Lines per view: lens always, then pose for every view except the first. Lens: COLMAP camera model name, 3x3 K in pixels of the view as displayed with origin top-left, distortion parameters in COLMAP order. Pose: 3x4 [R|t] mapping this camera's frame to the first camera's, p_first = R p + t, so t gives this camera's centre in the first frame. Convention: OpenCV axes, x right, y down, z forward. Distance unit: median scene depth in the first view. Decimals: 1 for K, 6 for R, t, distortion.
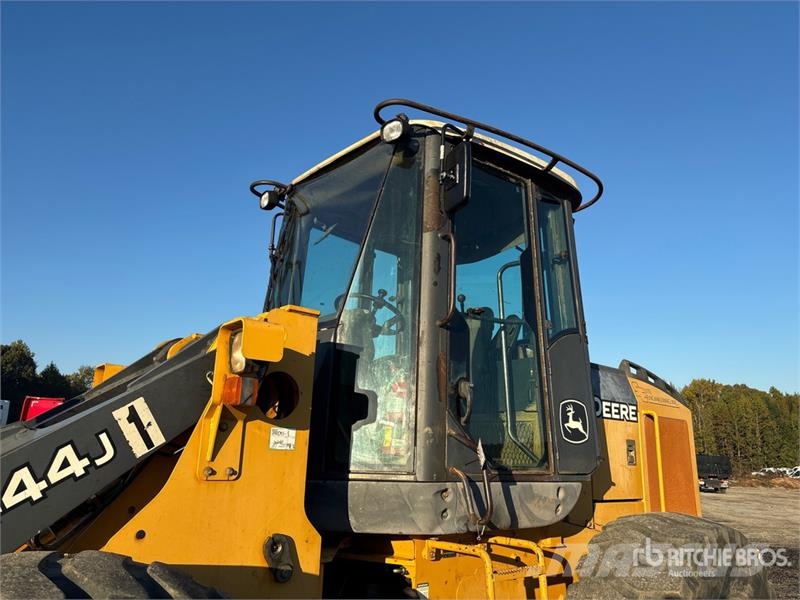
lens RADIAL K [[543.5, 0, 399.7], [0, 543.5, 356.9], [0, 0, 1]] dist [0.005302, 0.001810]
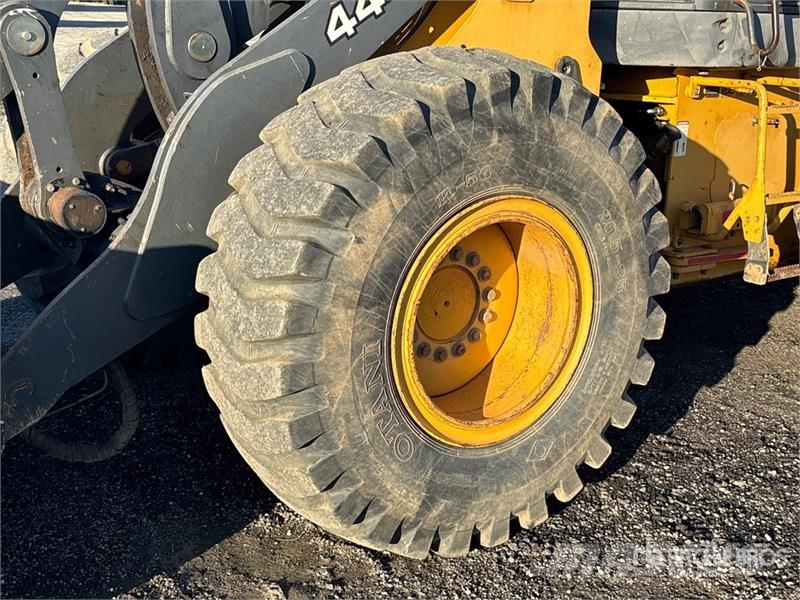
lens RADIAL K [[1020.3, 0, 400.4], [0, 1020.3, 263.3], [0, 0, 1]] dist [0.019196, 0.014961]
pose [[0.993551, 0.038867, -0.106517, -0.260419], [0.010148, 0.905163, 0.424942, -0.125750], [0.112931, -0.423283, 0.898932, -0.797061]]
